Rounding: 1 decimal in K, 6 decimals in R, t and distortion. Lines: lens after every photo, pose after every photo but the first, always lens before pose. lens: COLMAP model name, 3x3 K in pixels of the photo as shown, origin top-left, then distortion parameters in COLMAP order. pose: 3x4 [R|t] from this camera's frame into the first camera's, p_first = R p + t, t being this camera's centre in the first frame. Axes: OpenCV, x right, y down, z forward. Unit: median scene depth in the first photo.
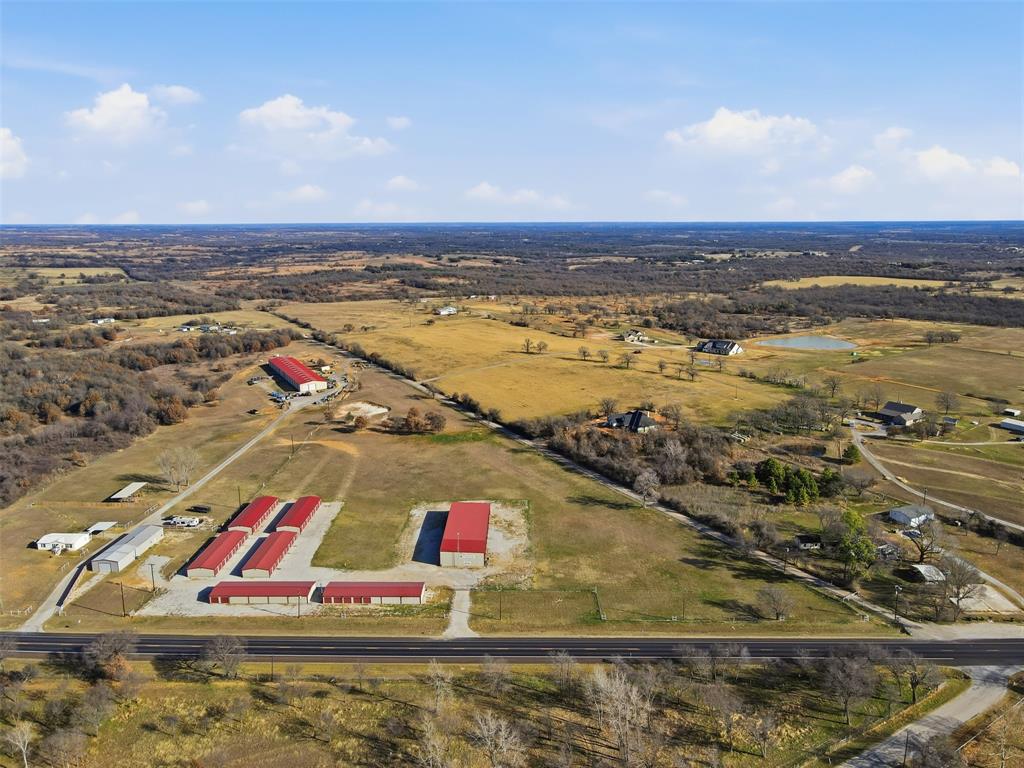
lens RADIAL K [[755.4, 0, 512.0], [0, 755.4, 384.0], [0, 0, 1]] dist [0.010852, 0.011174]
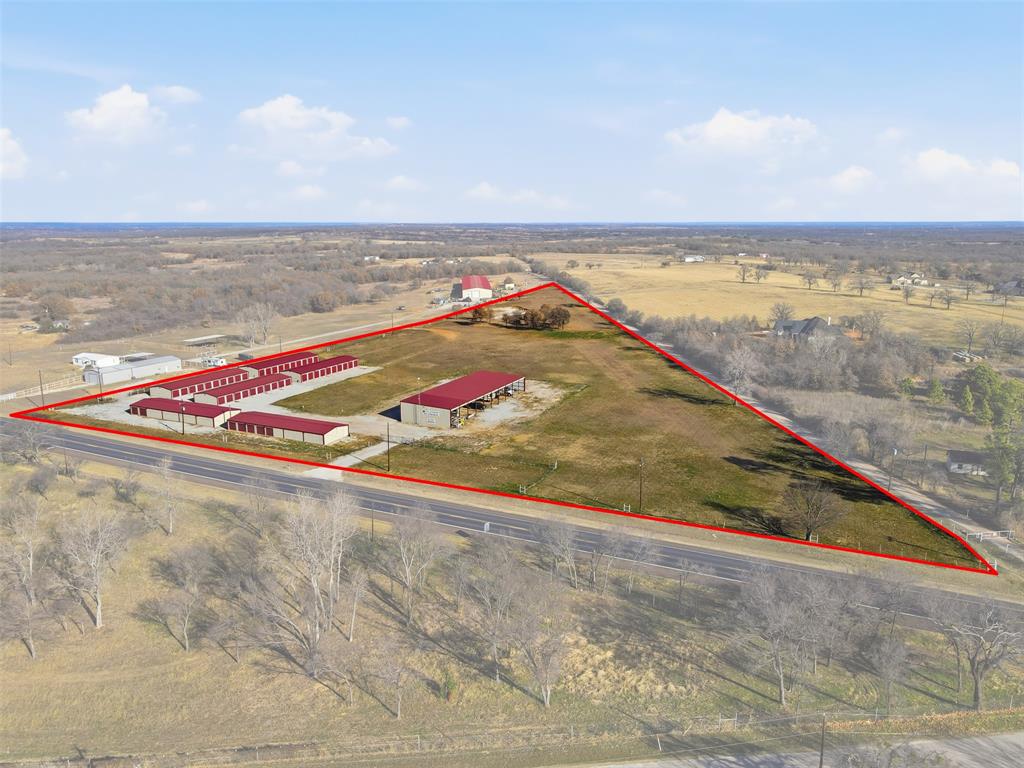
lens RADIAL K [[755.4, 0, 512.0], [0, 755.4, 384.0], [0, 0, 1]] dist [0.010852, 0.011174]
pose [[0.908992, 0.095310, -0.405769, 0.316712], [-0.095195, 0.995247, 0.020519, 0.177213], [0.405796, 0.019976, 0.913745, 0.345349]]
